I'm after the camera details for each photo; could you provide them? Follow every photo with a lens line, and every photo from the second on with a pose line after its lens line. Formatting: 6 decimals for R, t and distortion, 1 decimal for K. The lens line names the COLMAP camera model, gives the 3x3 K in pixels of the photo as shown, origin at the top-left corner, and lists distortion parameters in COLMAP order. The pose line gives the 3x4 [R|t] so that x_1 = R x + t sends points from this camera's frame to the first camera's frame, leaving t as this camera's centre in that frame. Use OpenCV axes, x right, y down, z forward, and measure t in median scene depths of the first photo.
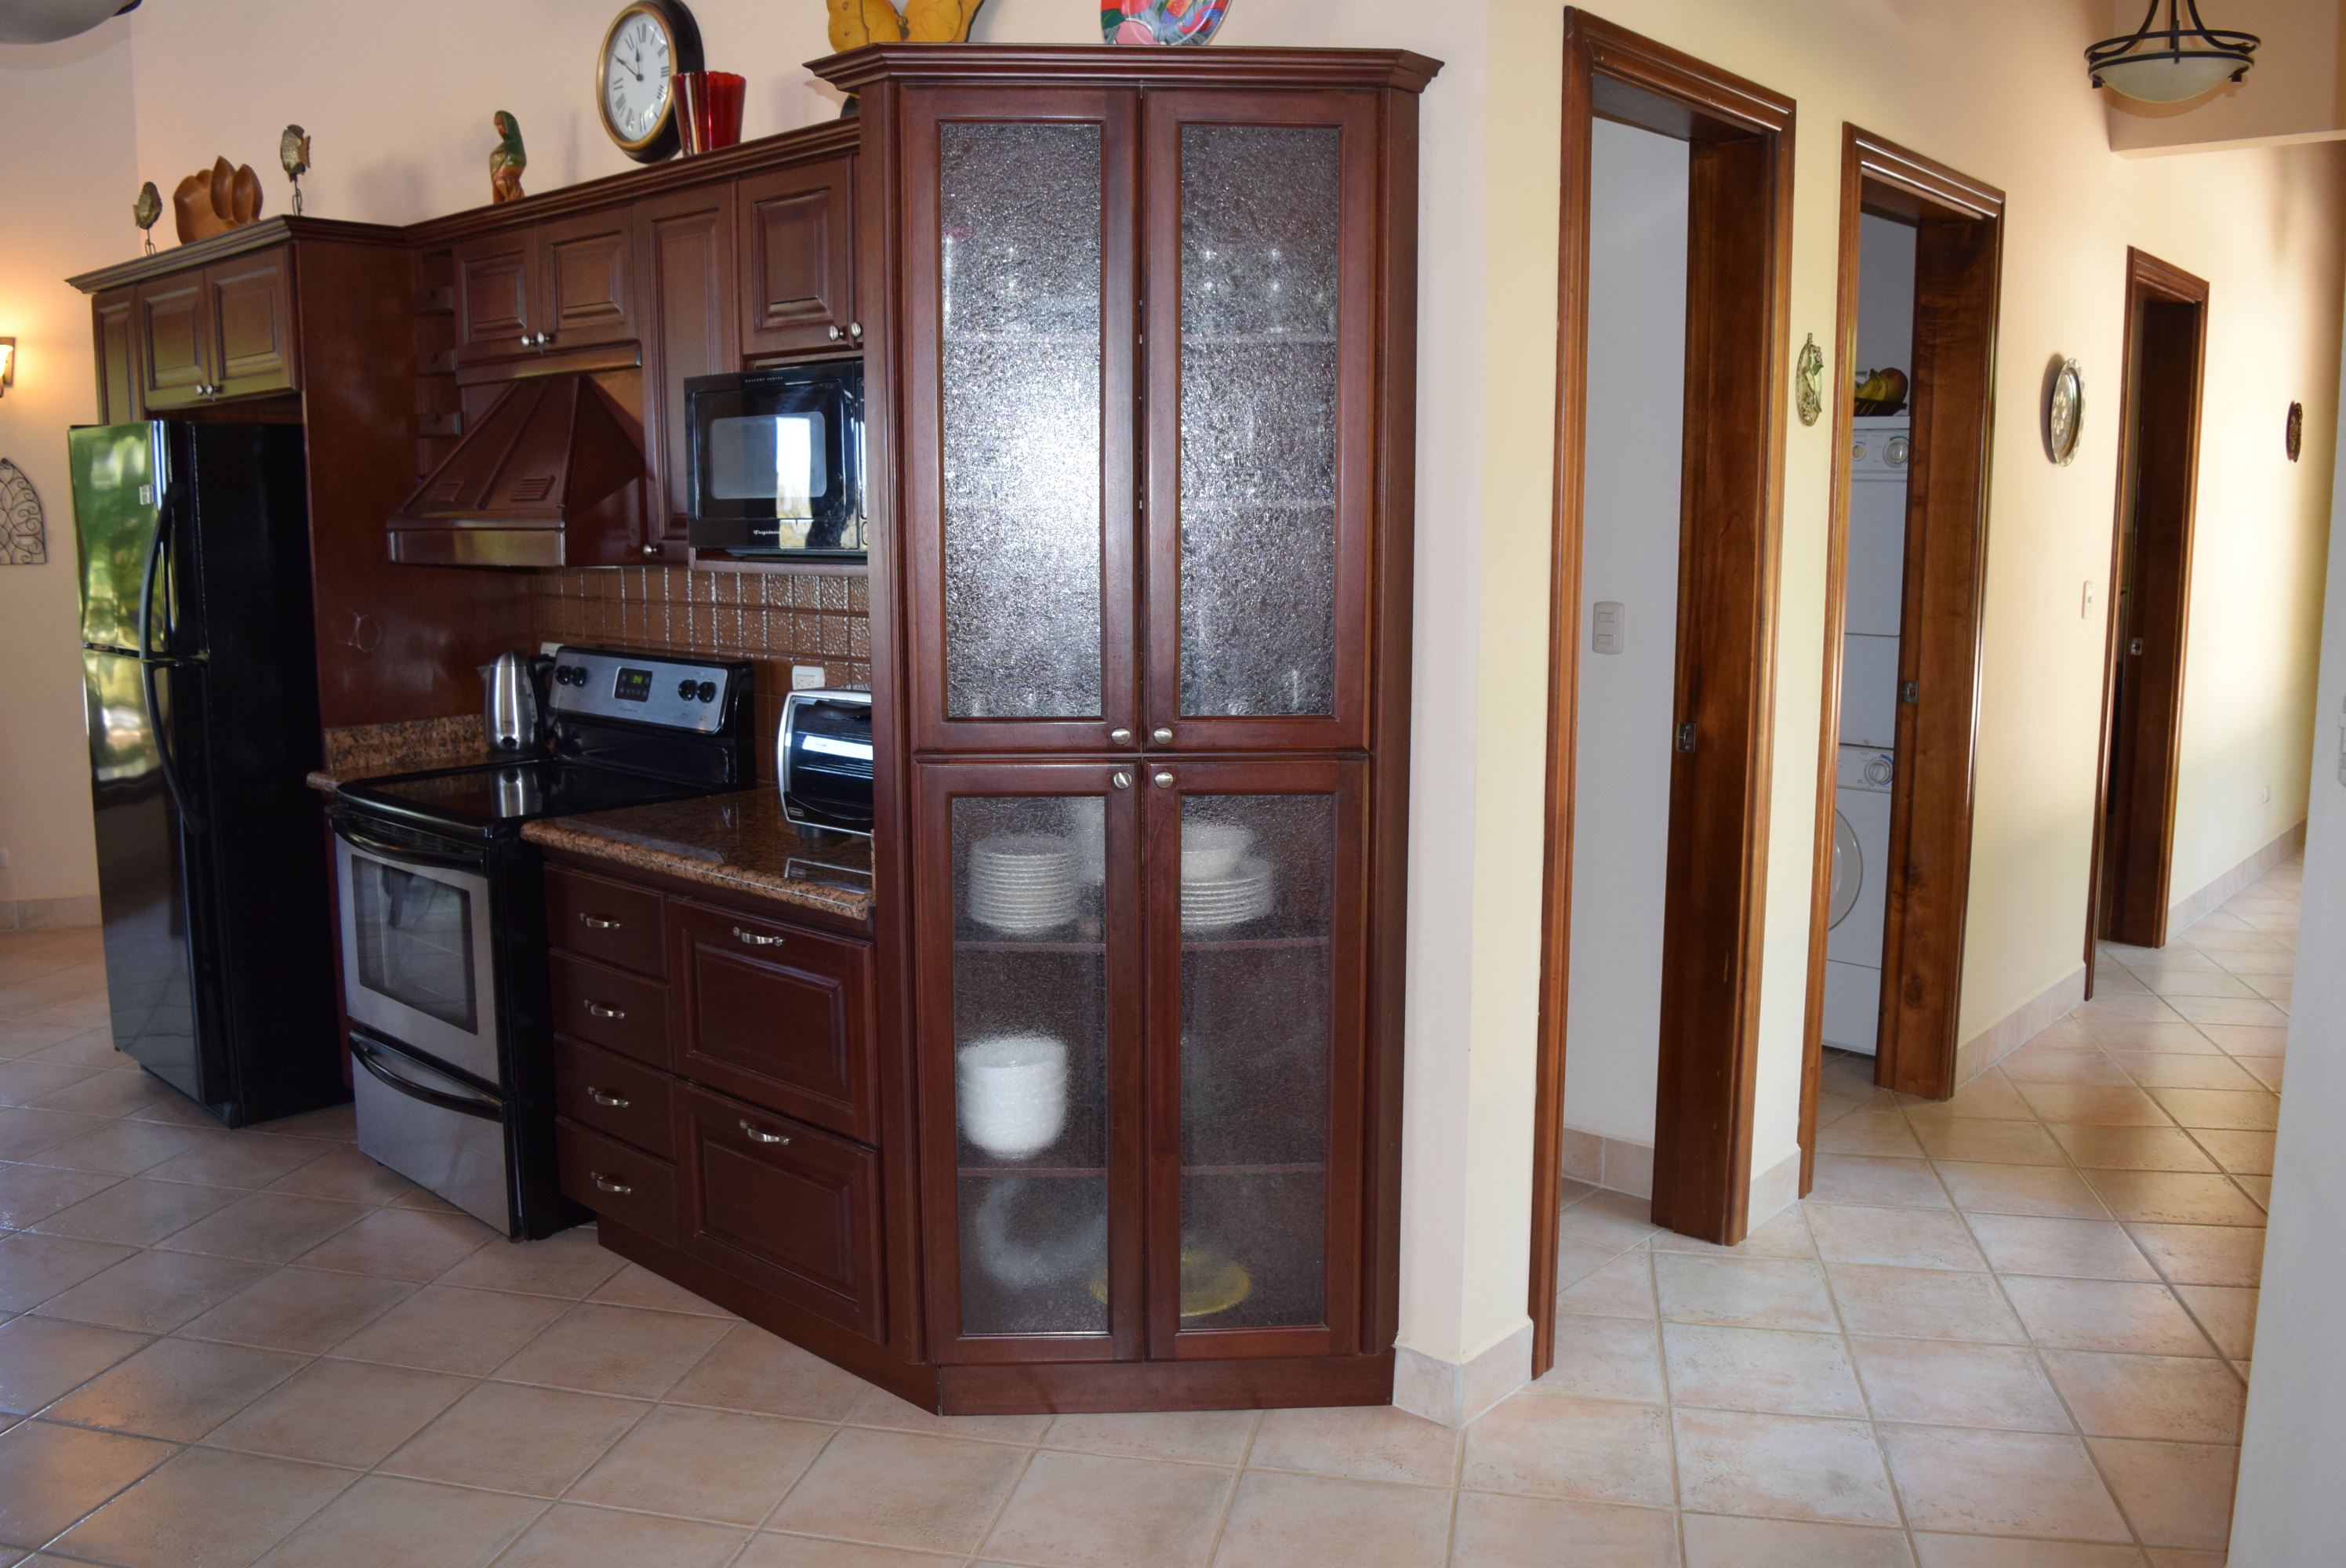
lens RADIAL K [[1844.3, 0, 1165.7], [0, 1844.3, 765.7], [0, 0, 1]] dist [-0.087741, 0.004622]
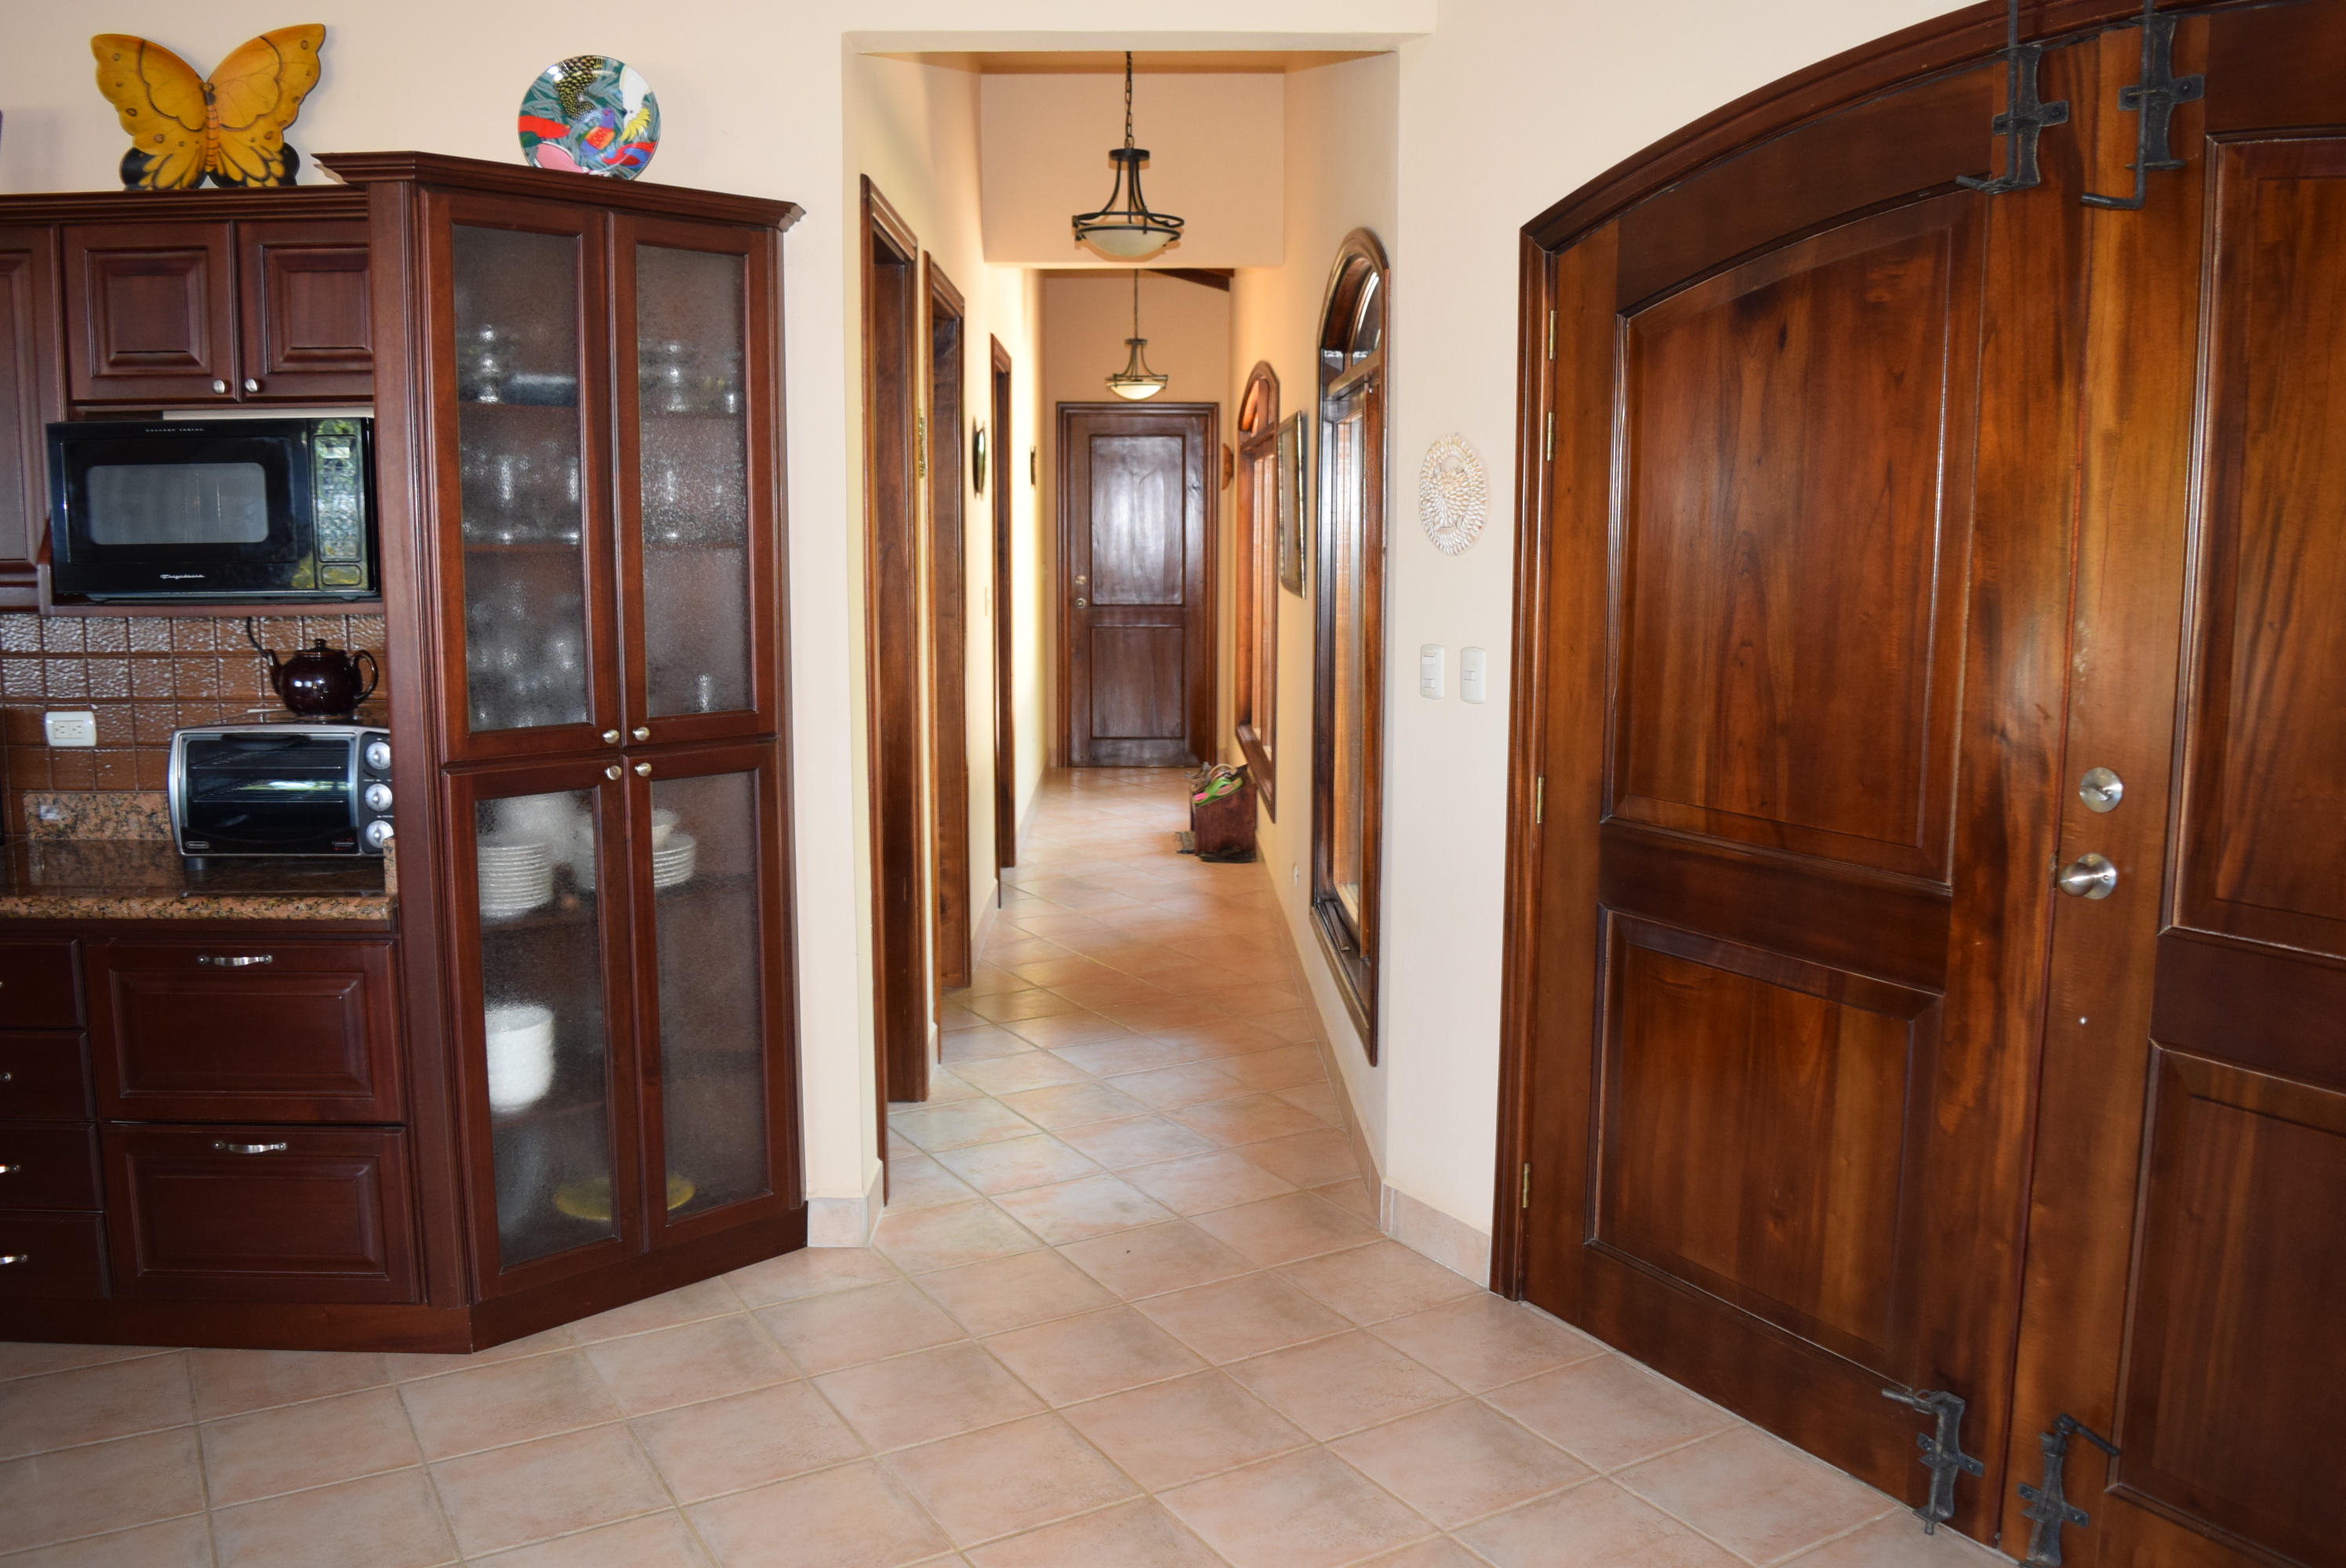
lens RADIAL K [[1844.3, 0, 1165.7], [0, 1844.3, 765.7], [0, 0, 1]] dist [-0.087741, 0.004622]
pose [[0.732643, -0.085138, 0.675267, -0.466147], [0.091203, 0.995478, 0.026558, 0.003319], [-0.674474, 0.042129, 0.737095, -0.113517]]
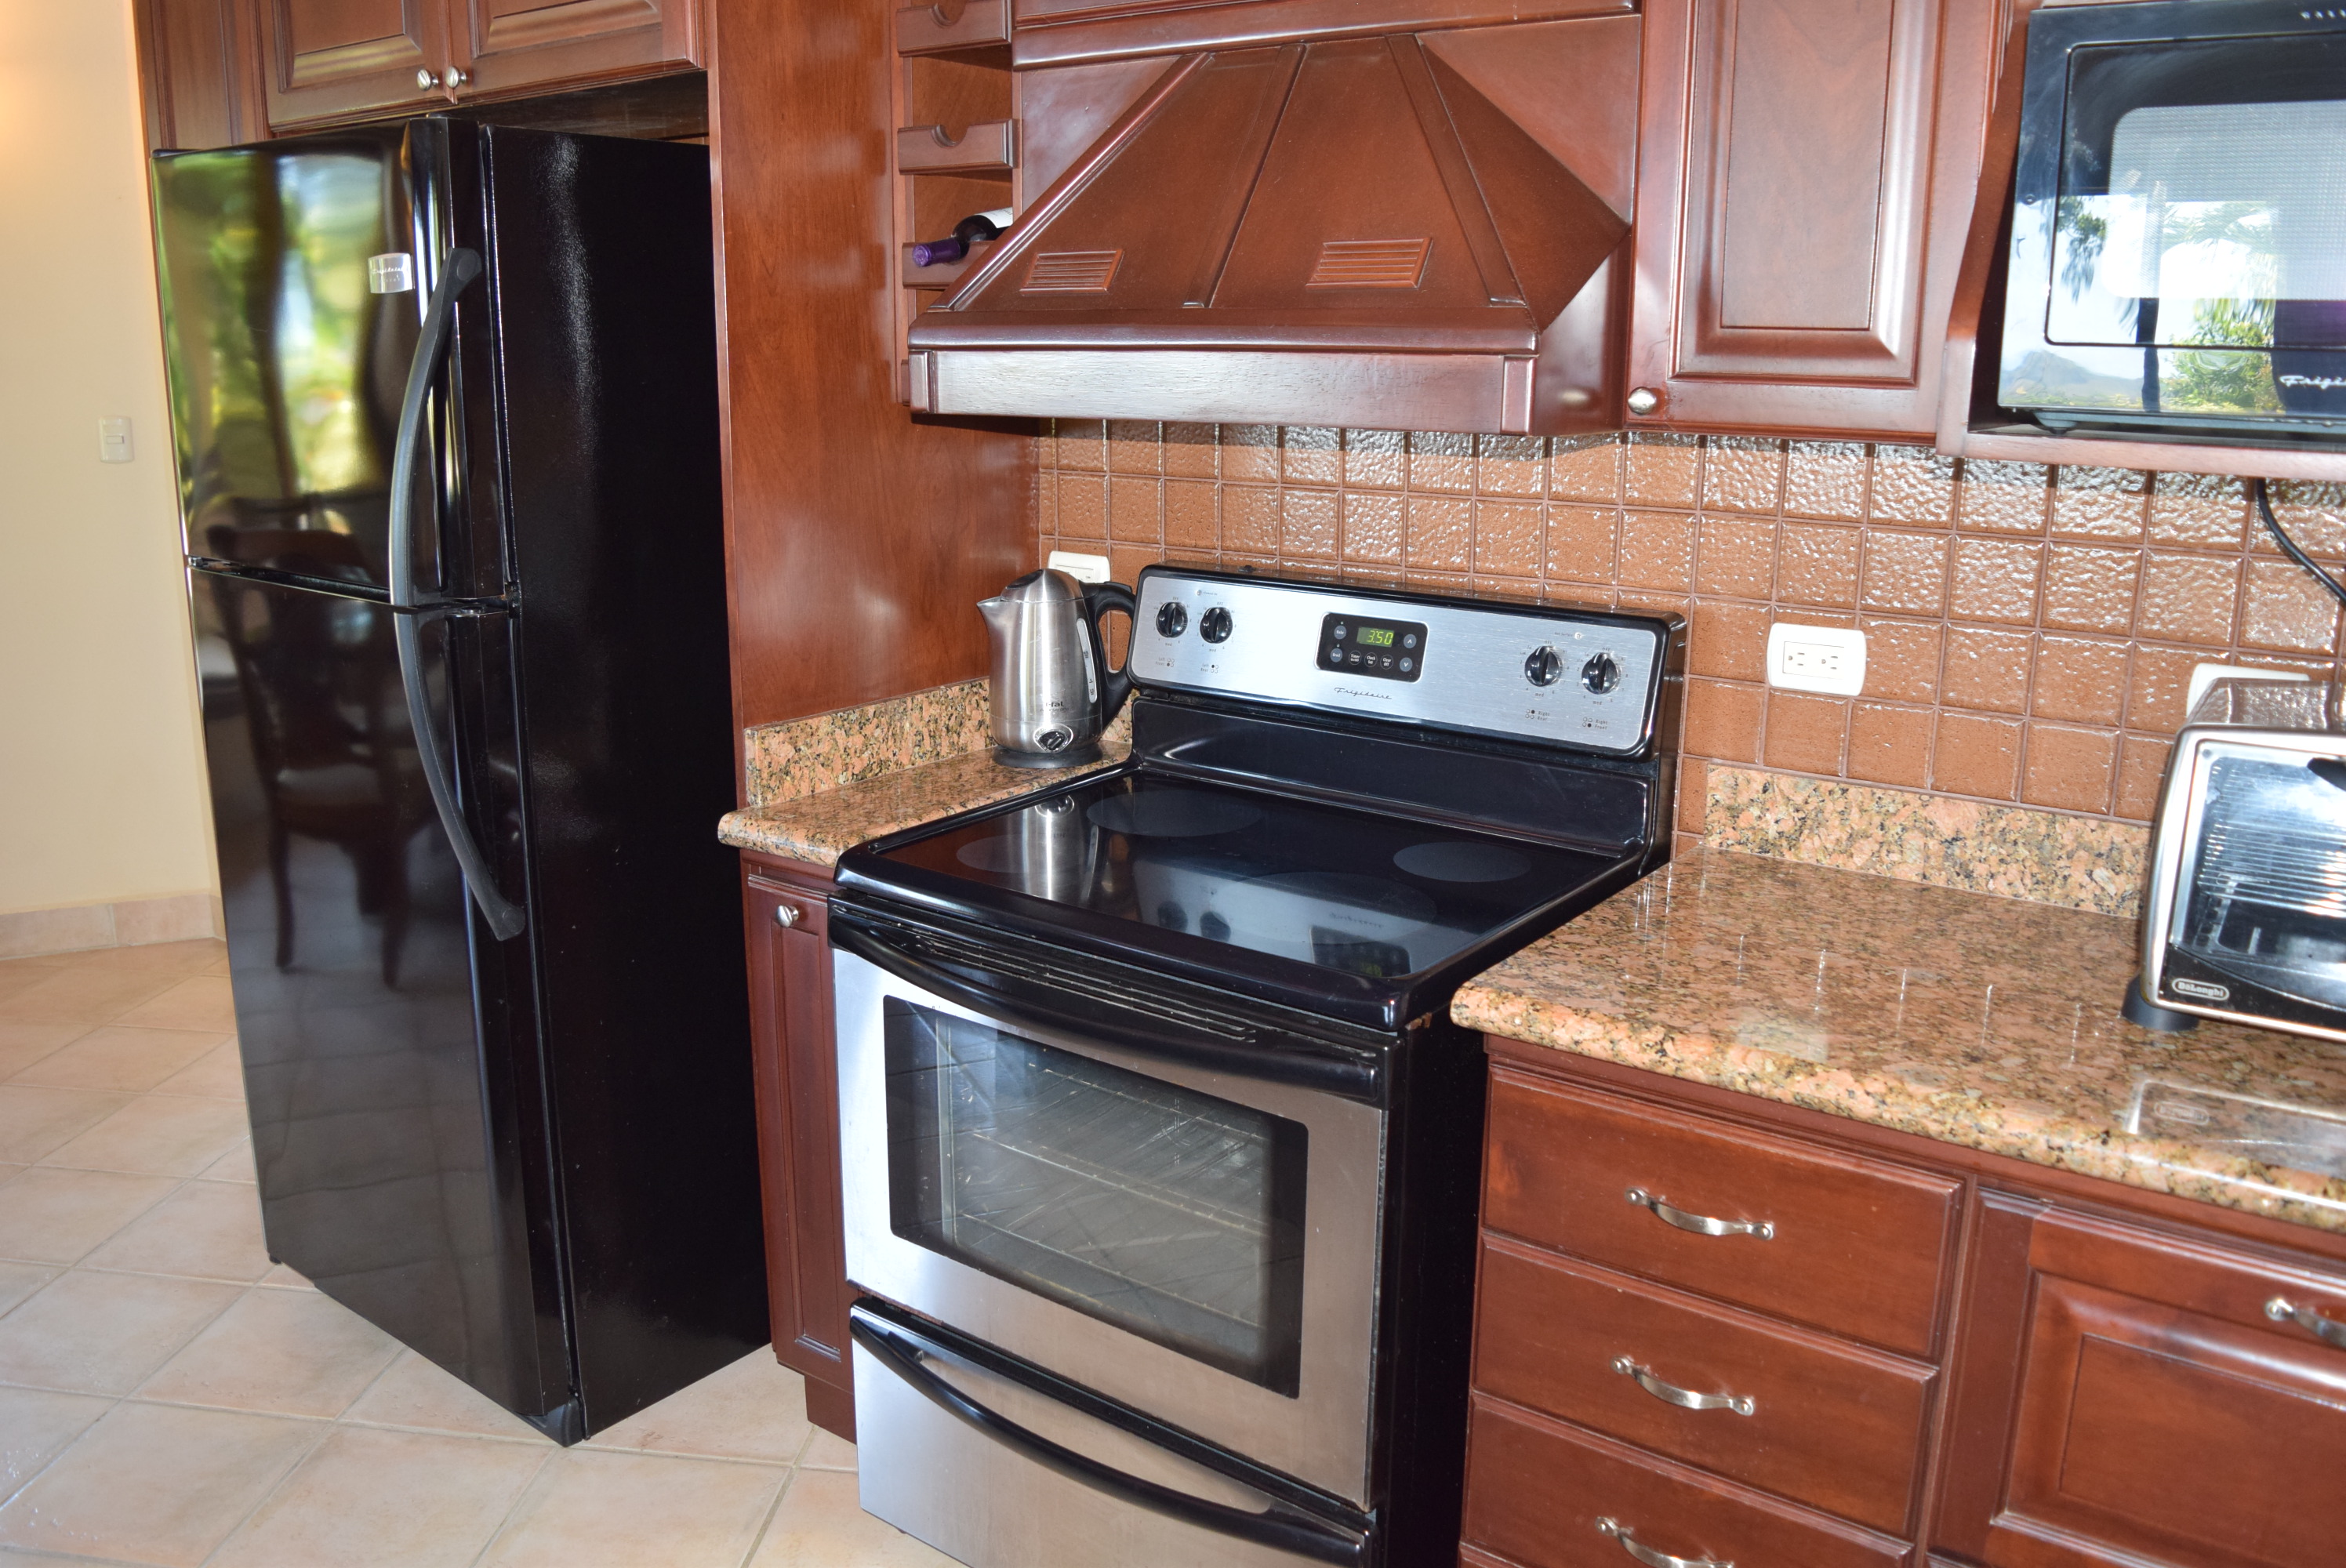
lens RADIAL K [[1844.3, 0, 1165.7], [0, 1844.3, 765.7], [0, 0, 1]] dist [-0.087741, 0.004622]
pose [[0.994983, -0.017024, 0.098587, -0.487876], [0.007804, 0.995621, 0.093159, -0.072822], [-0.099741, -0.091922, 0.990758, 0.563620]]
